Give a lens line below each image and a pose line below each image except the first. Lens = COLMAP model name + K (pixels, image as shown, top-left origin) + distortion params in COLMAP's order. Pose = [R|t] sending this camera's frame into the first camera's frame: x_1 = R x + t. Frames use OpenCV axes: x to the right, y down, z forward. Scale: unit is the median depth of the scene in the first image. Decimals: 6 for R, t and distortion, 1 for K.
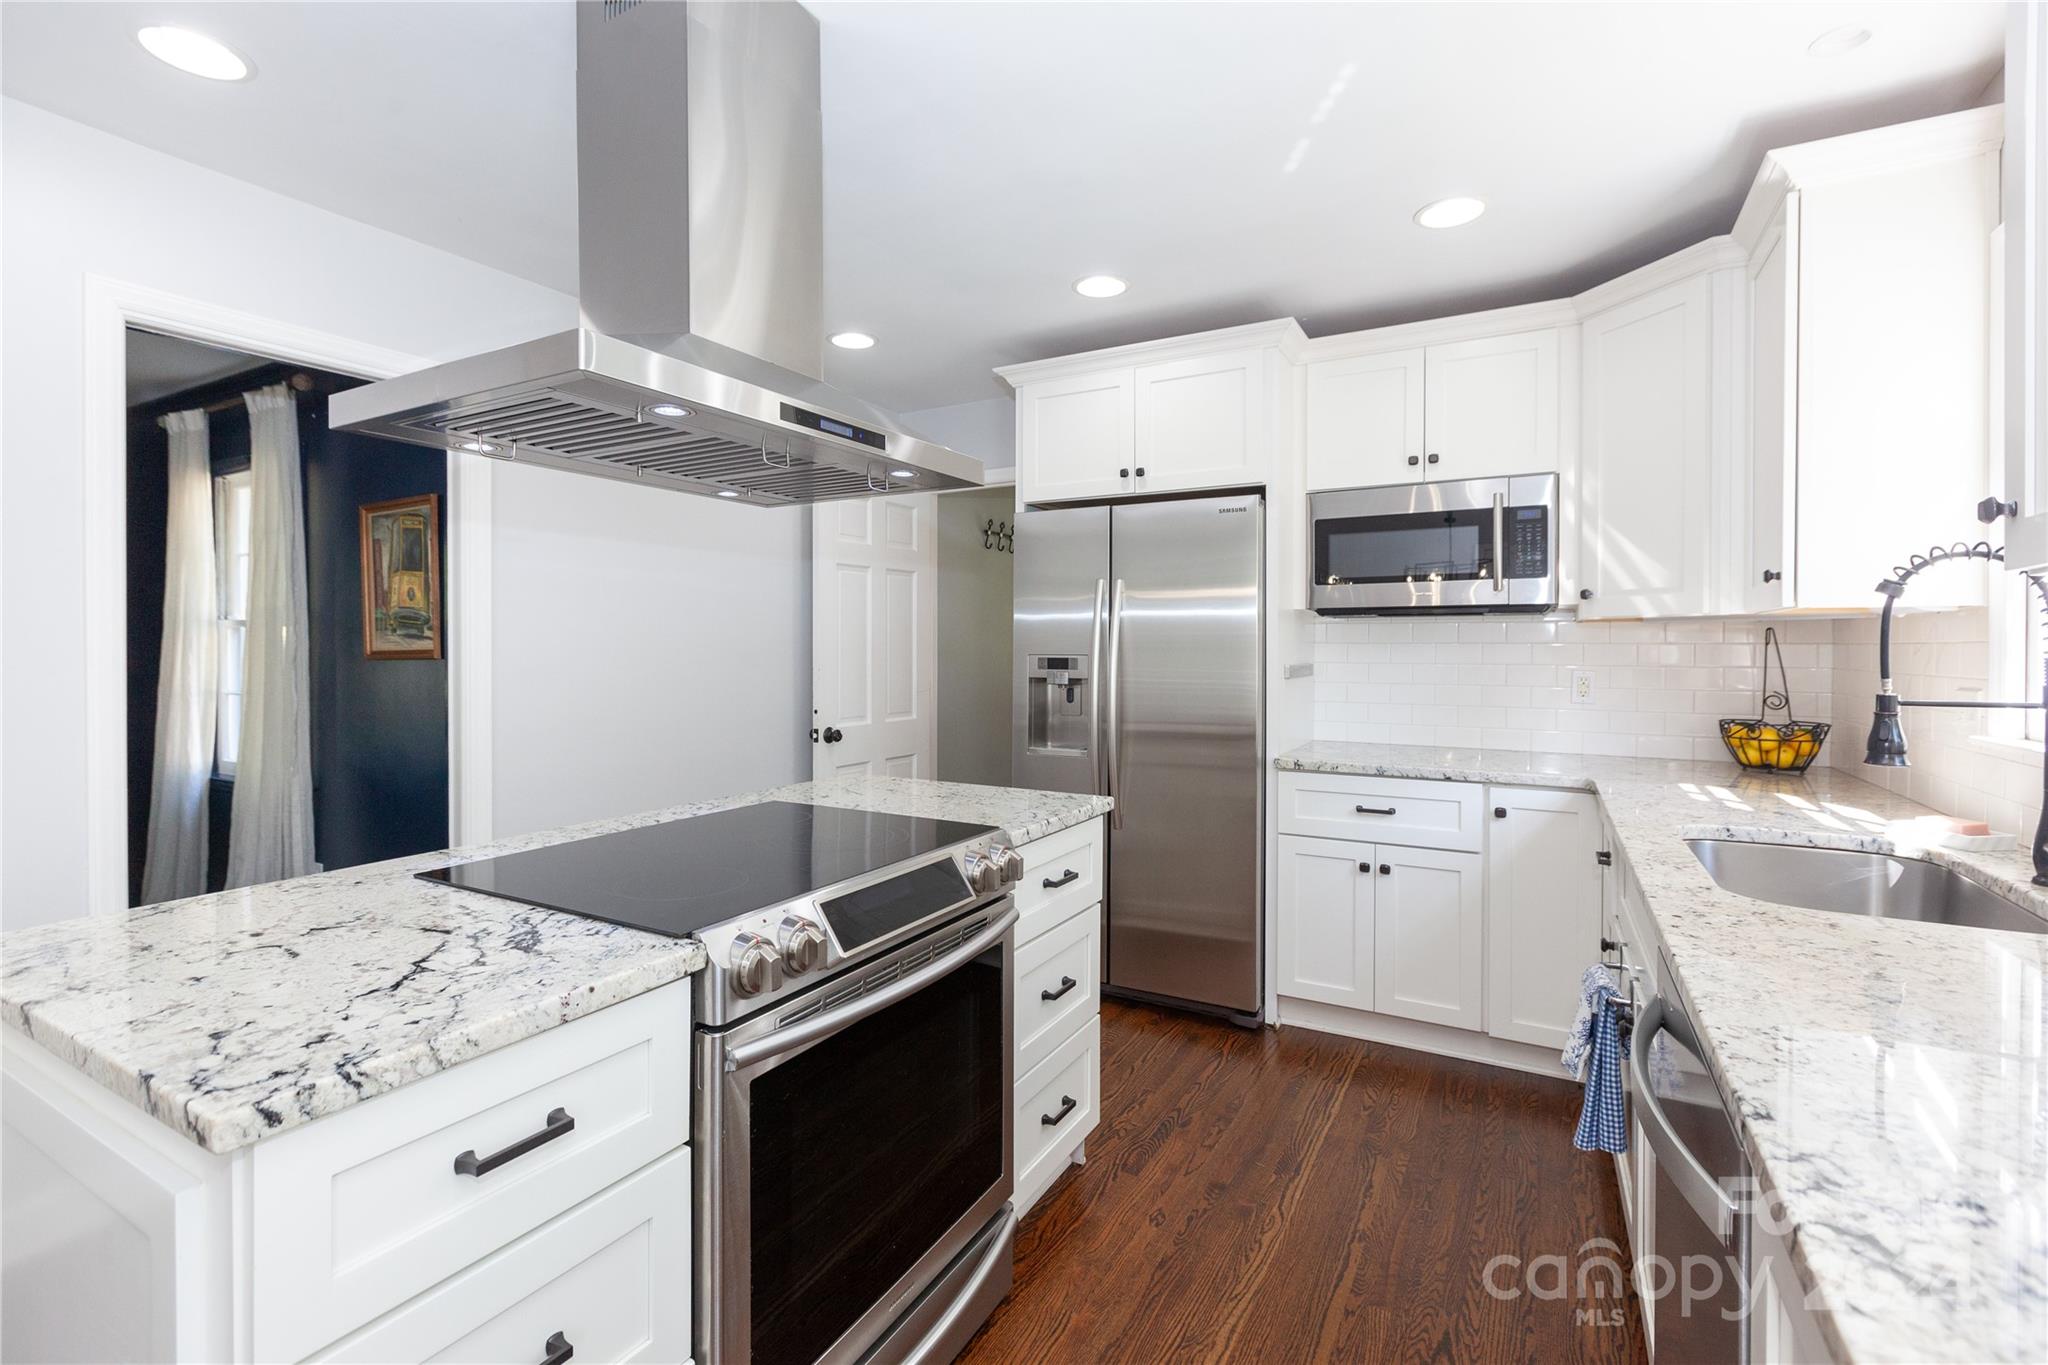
lens RADIAL K [[923.0, 0, 1013.6], [0, 923.0, 652.7], [0, 0, 1]] dist [-0.000001, 0.000003]
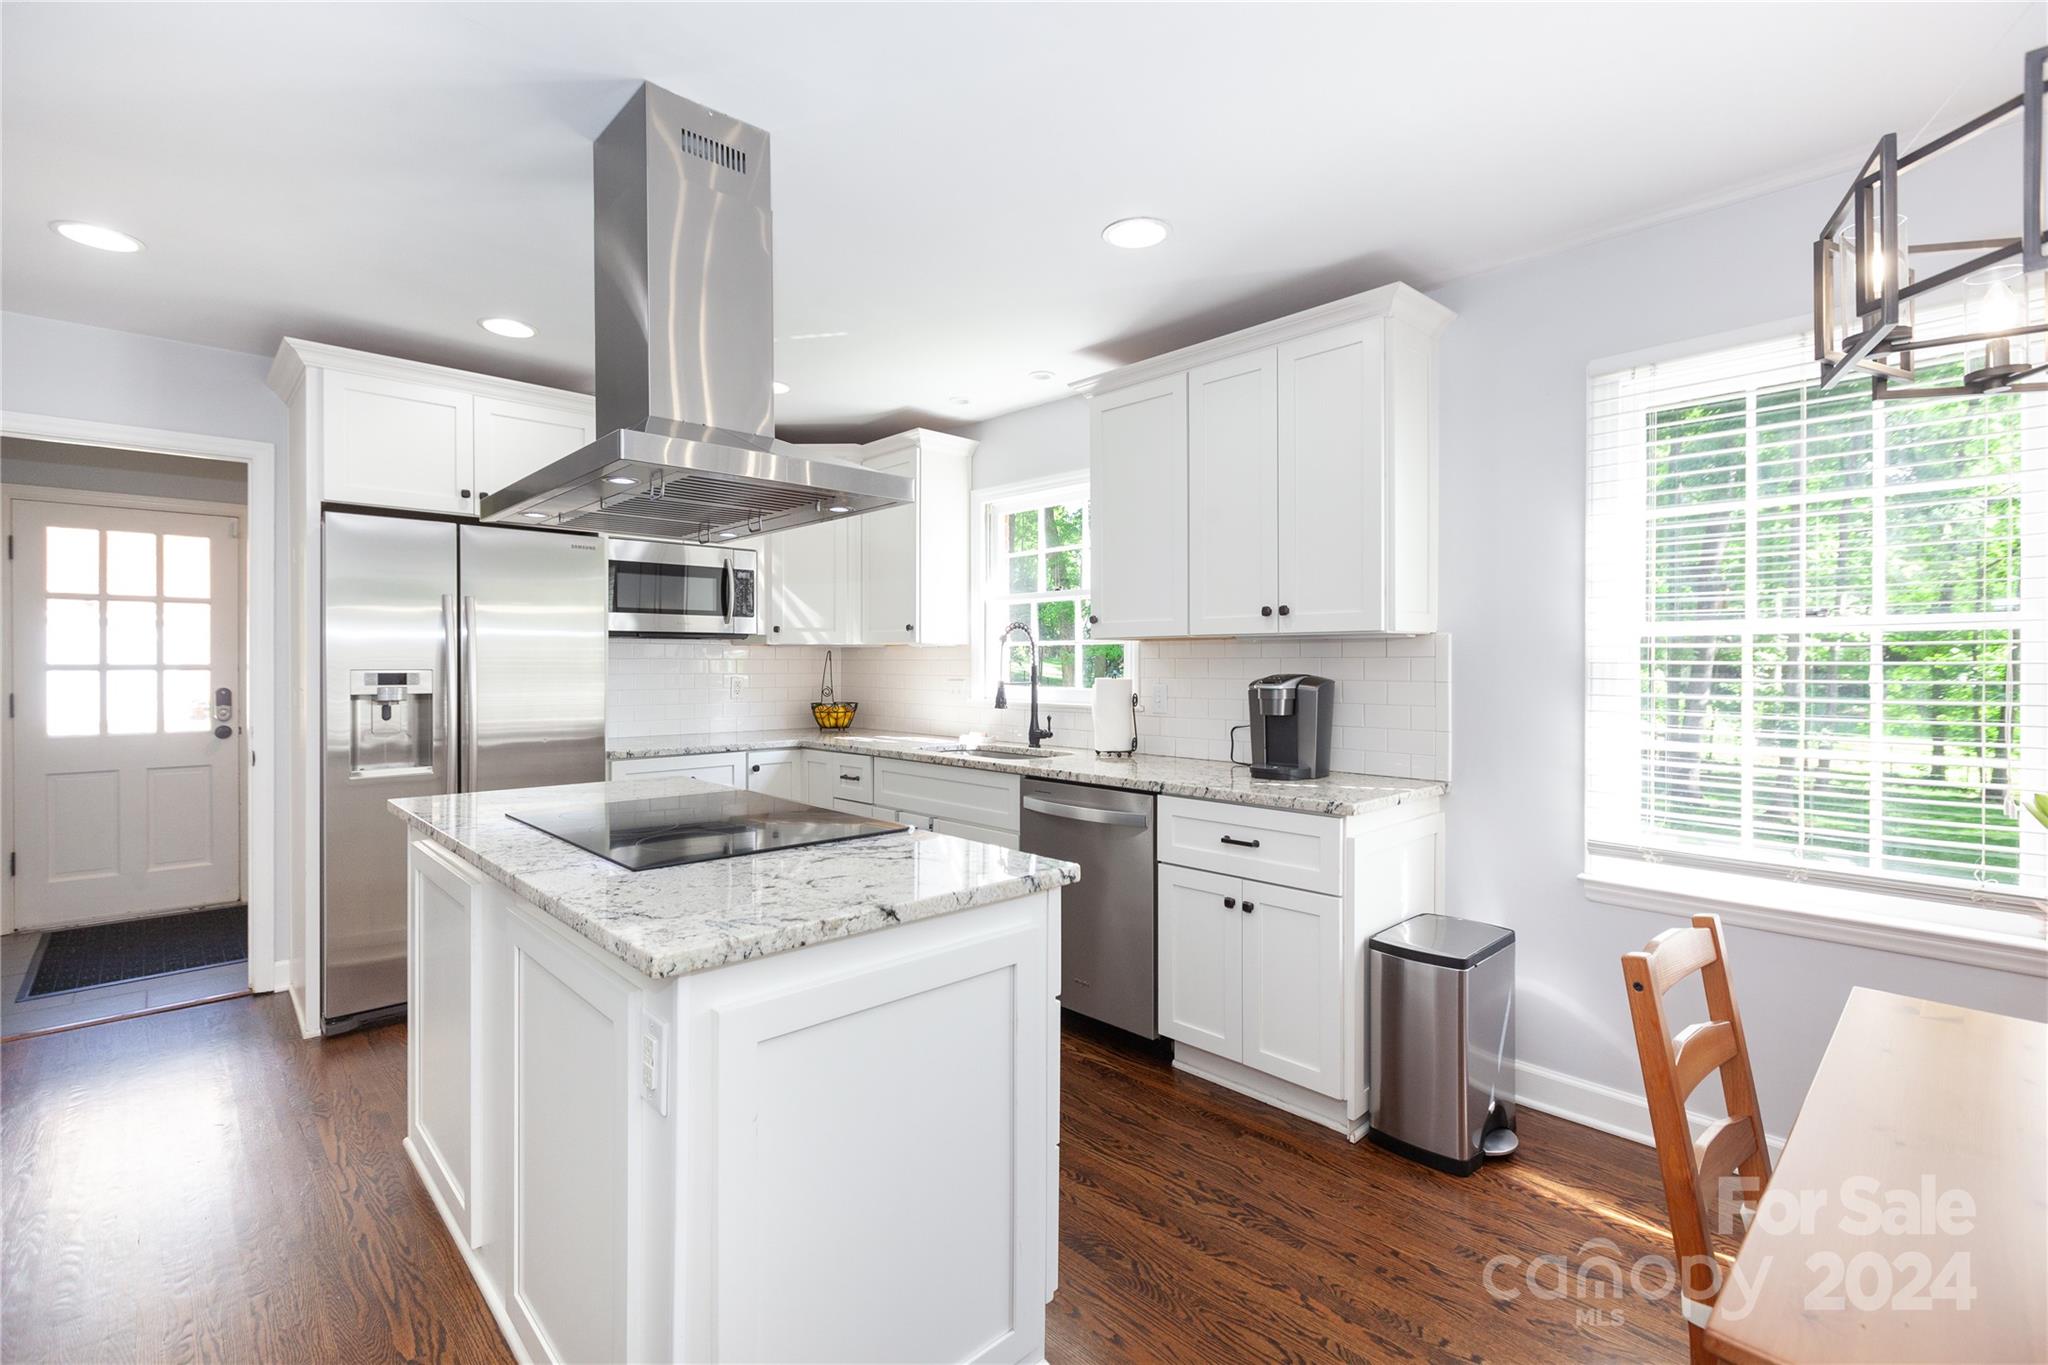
lens RADIAL K [[923.0, 0, 1013.6], [0, 923.0, 652.7], [0, 0, 1]] dist [-0.000001, 0.000003]
pose [[0.296359, 0.009088, 0.955033, -0.789495], [0.005006, 0.999926, -0.011069, -0.001958], [-0.955064, 0.008061, 0.296291, 0.117791]]
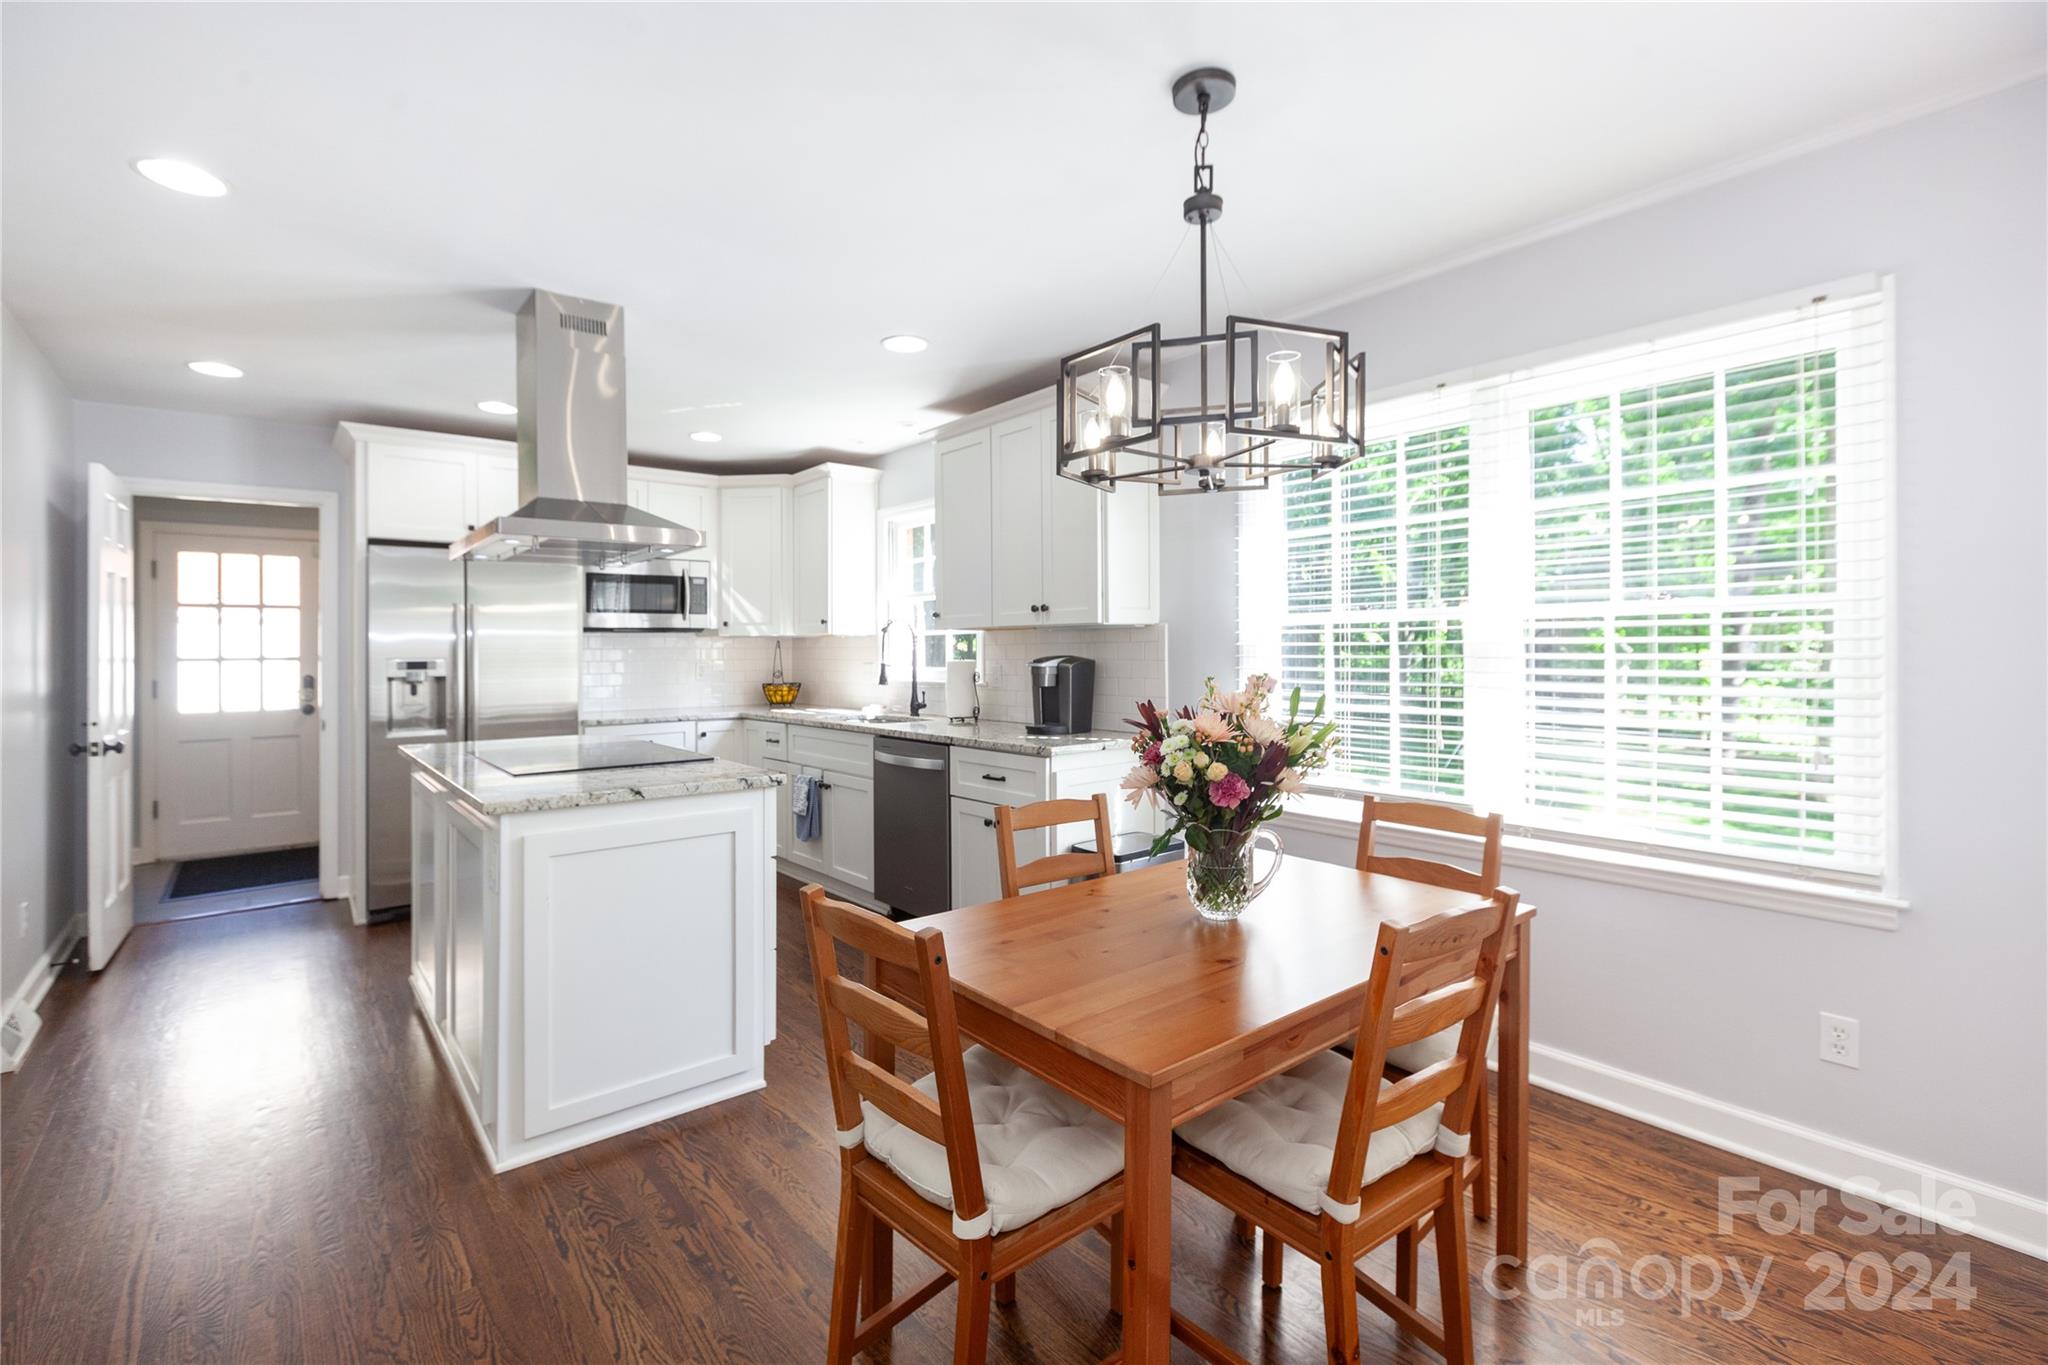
lens RADIAL K [[919.8, 0, 1006.1], [0, 919.8, 626.2], [0, 0, 1]] dist [0.001546, 0.000162]
pose [[0.365267, 0.017964, 0.930730, -1.011959], [0.015348, 0.999562, -0.025316, 0.002219], [-0.930776, 0.023532, 0.364831, -0.303050]]
